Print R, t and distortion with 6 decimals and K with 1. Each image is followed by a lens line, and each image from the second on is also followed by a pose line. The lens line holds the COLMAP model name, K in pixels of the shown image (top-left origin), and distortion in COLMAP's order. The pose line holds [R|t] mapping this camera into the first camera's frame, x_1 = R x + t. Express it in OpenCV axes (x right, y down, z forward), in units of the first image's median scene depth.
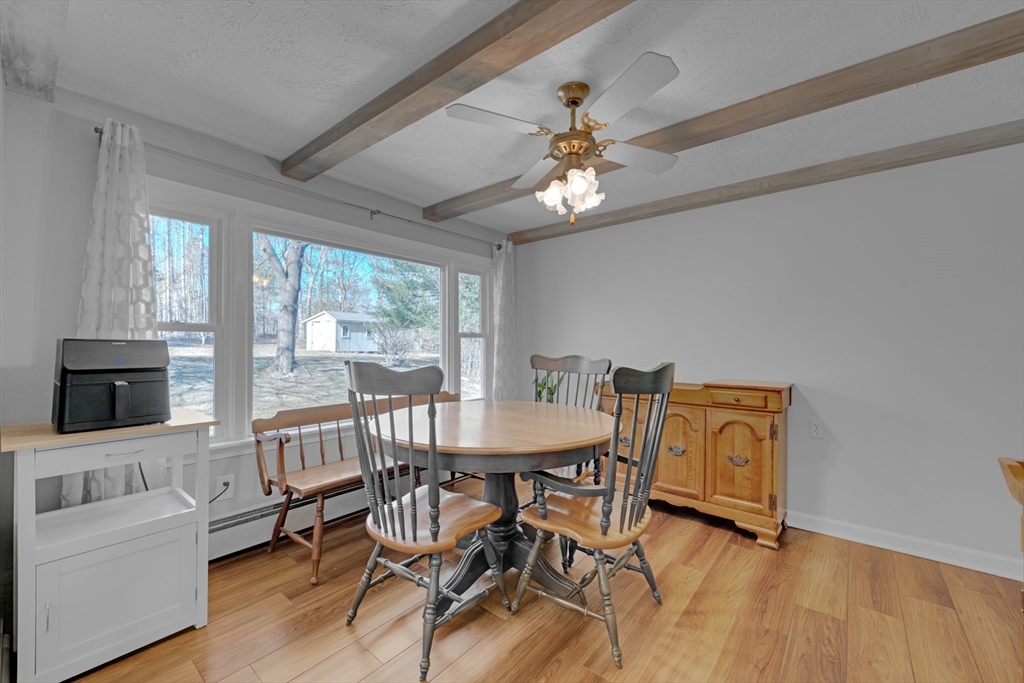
lens RADIAL K [[413.7, 0, 508.5], [0, 413.7, 343.0], [0, 0, 1]] dist [0.000470, -0.000057]
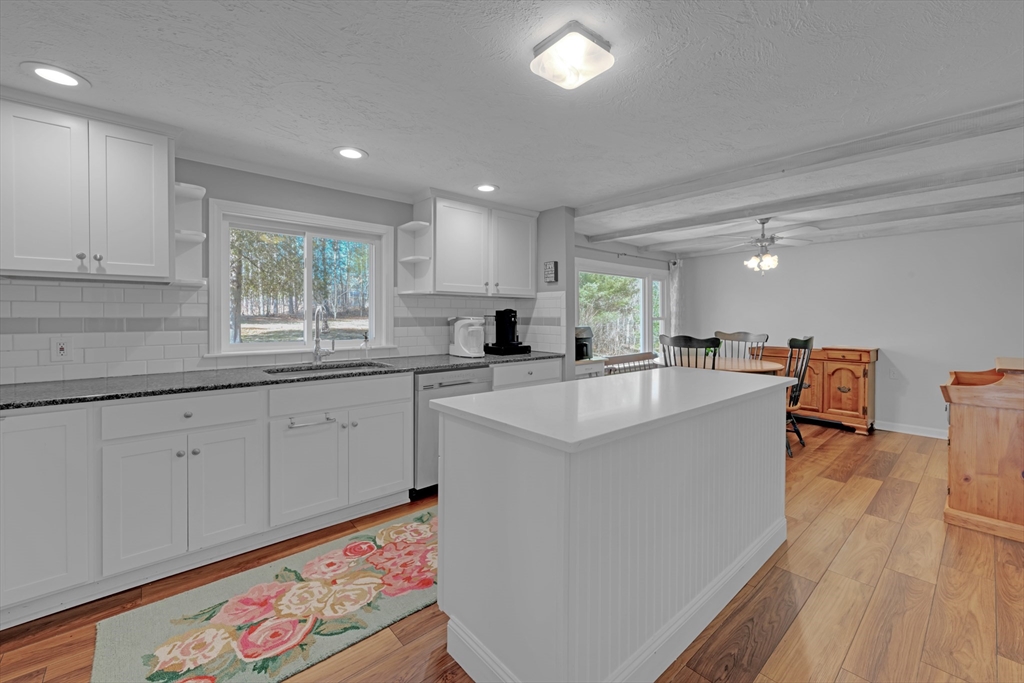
lens RADIAL K [[401.3, 0, 508.6], [0, 401.3, 317.9], [0, 0, 1]] dist [-0.000259, -0.000090]
pose [[0.983305, -0.003484, -0.181932, -0.602944], [0.004898, 0.999961, 0.007322, -0.056457], [0.181900, -0.008091, 0.983284, -1.054059]]
